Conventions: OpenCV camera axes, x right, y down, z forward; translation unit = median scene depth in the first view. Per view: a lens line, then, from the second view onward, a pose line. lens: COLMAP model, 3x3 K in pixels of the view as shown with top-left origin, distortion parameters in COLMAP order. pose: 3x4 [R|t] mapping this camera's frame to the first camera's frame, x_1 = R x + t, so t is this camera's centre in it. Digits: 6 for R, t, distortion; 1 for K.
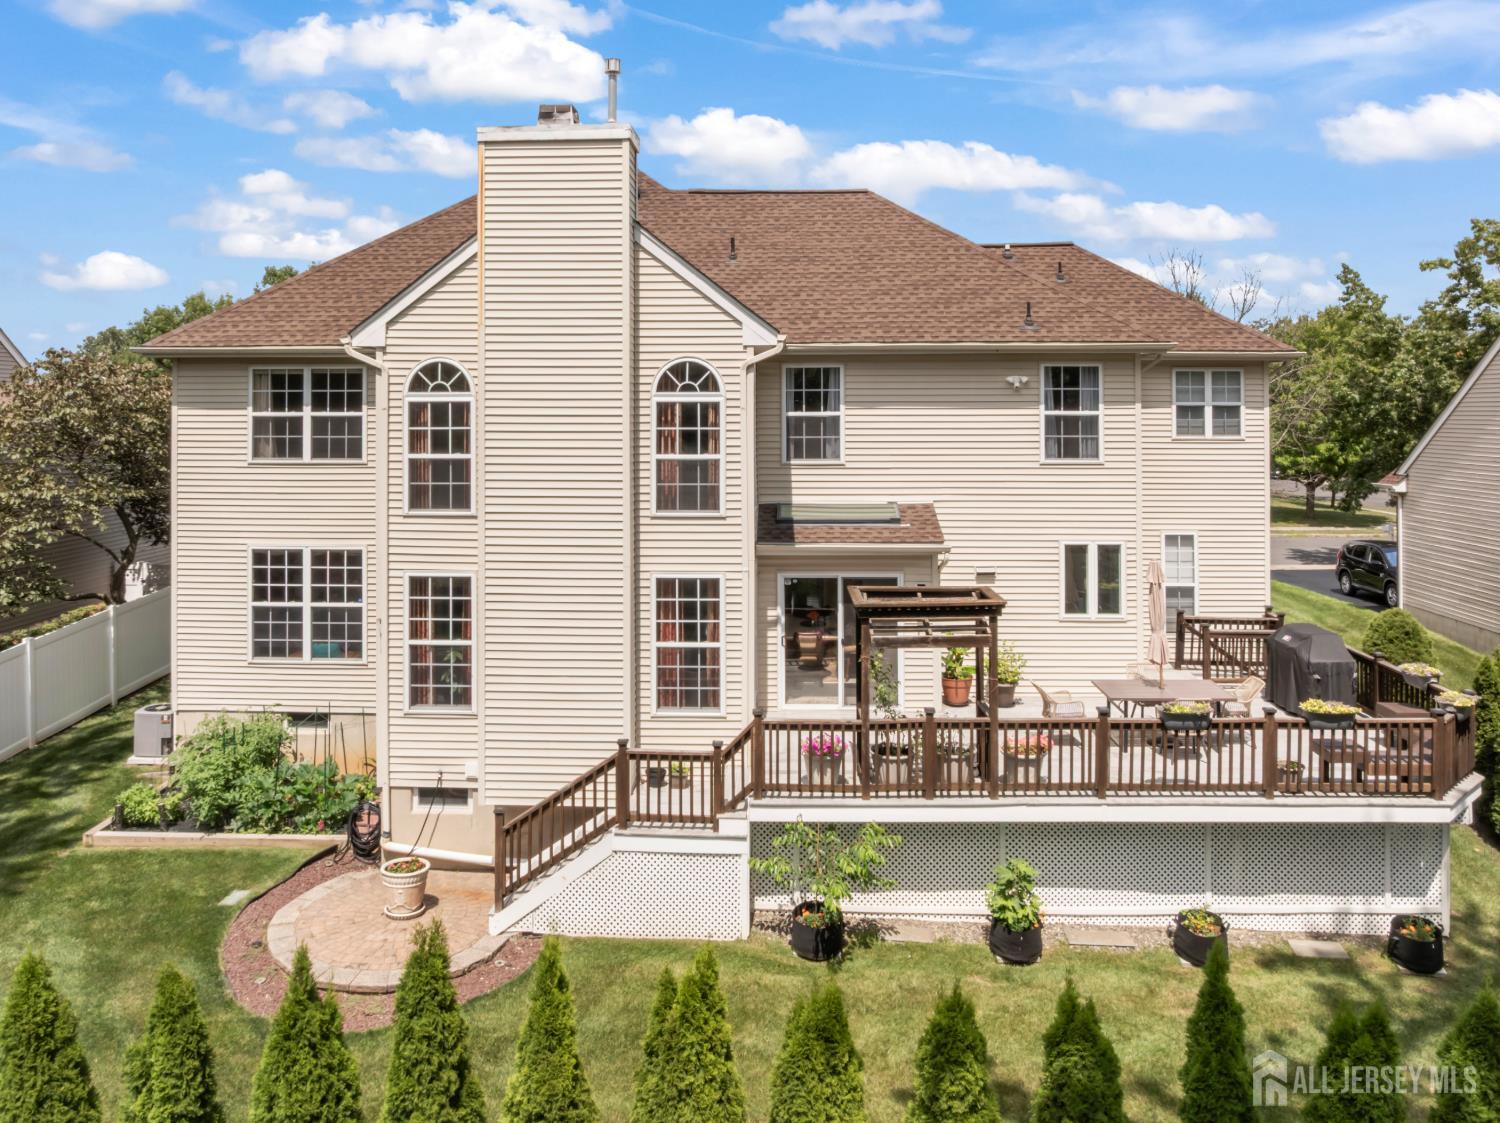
lens RADIAL K [[1105.8, 0, 749.9], [0, 1105.8, 376.8], [0, 0, 1]] dist [-0.037665, -0.003244]
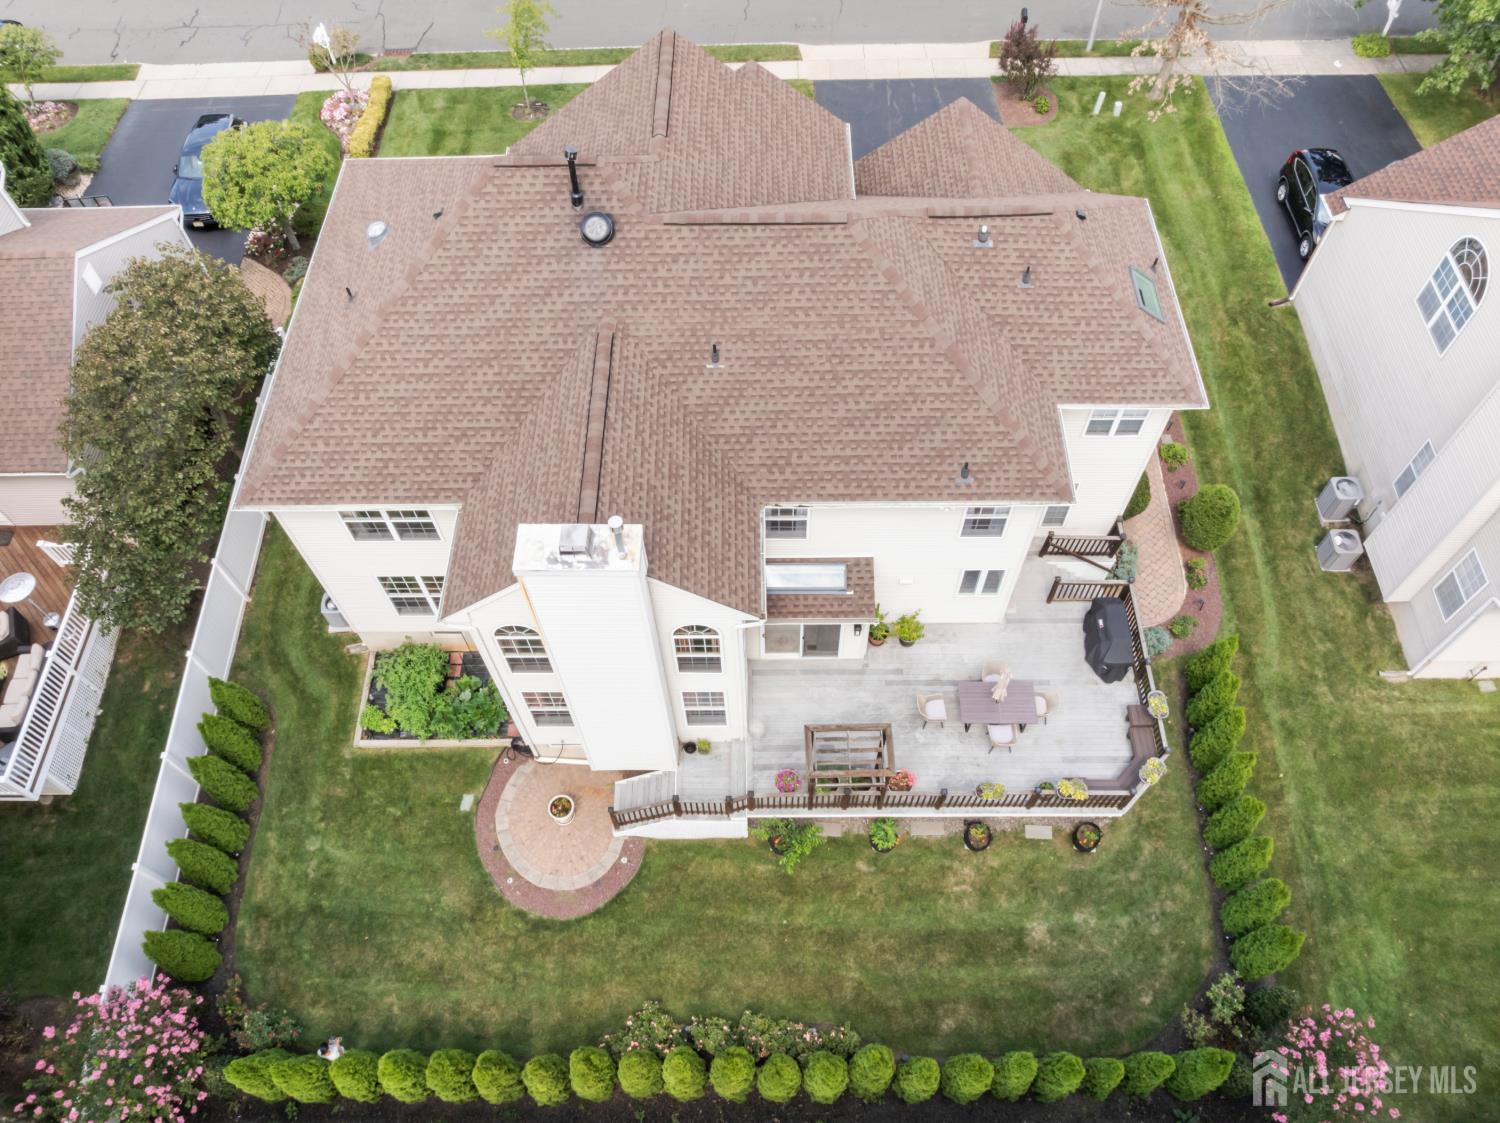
lens RADIAL K [[1087.0, 0, 750.0], [0, 1087.0, 561.5], [0, 0, 1]] dist [-0.037174, -0.003246]
pose [[0.999416, -0.033819, 0.004976, 0.008725], [0.013188, 0.515780, 0.856620, -1.175906], [-0.031536, -0.856053, 0.515925, 0.354470]]
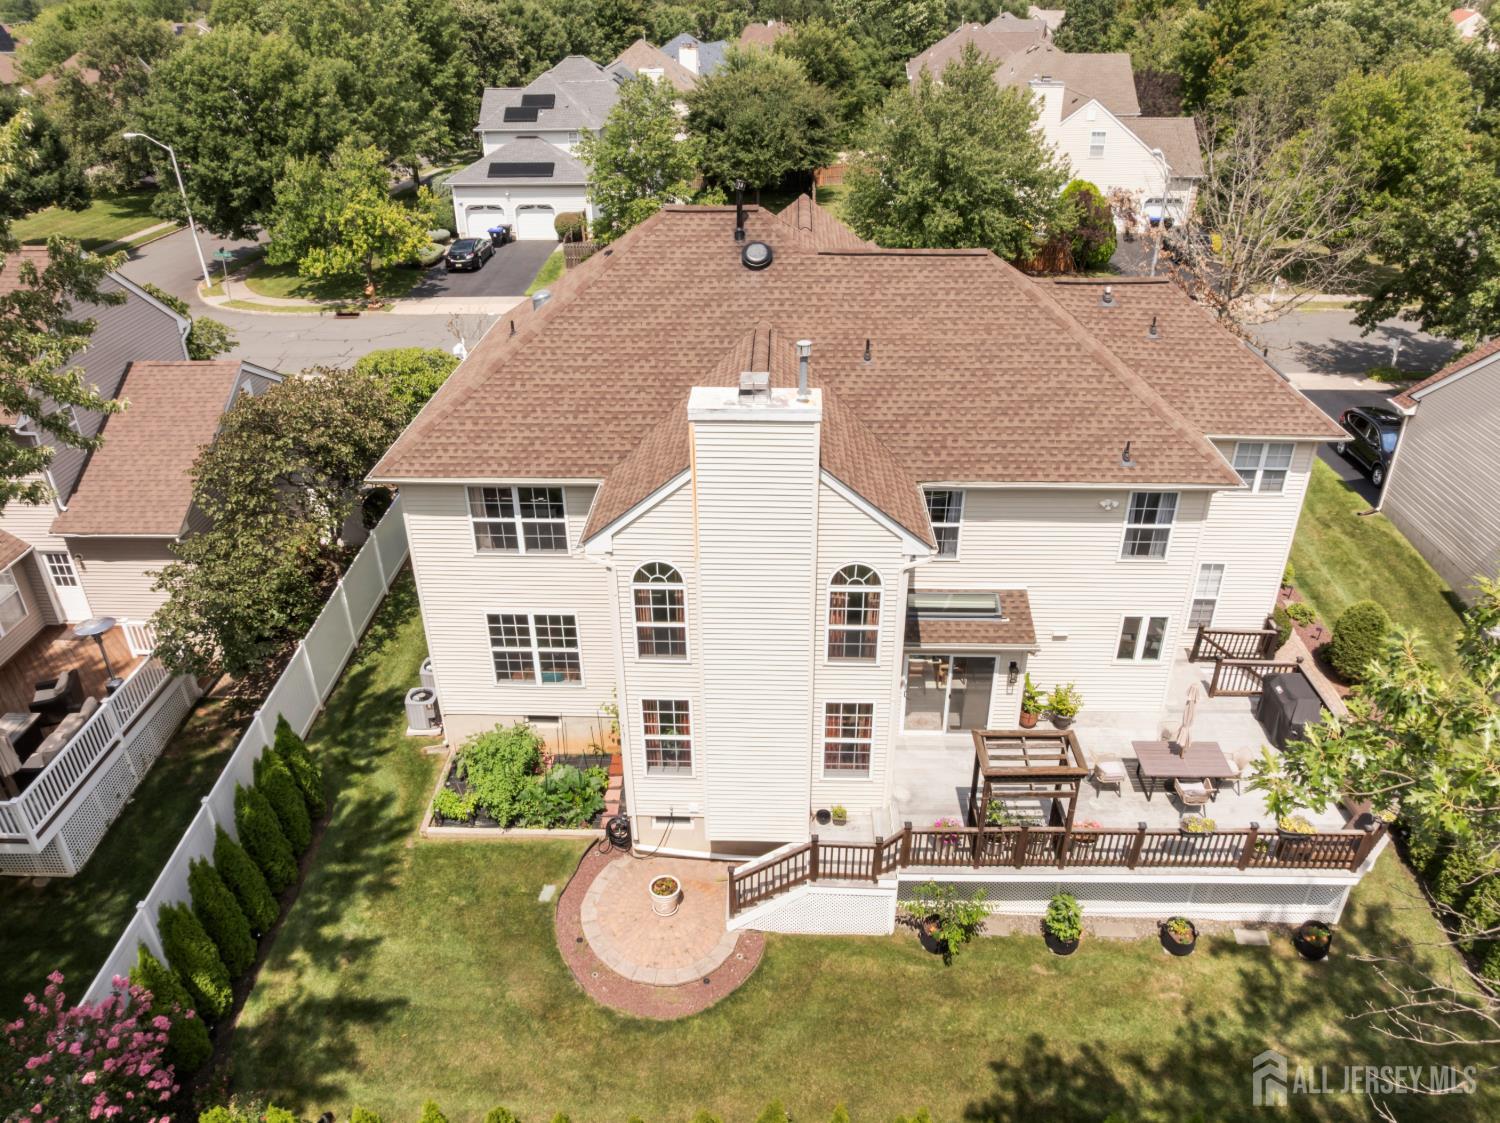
lens RADIAL K [[1060.9, 0, 750.8], [0, 1060.9, 544.9], [0, 0, 1]] dist [-0.023386, -0.033010]
pose [[0.999990, -0.003725, -0.002265, -0.168034], [0.004359, 0.863616, 0.504132, -0.619744], [0.000079, -0.504137, 0.863624, -0.026707]]
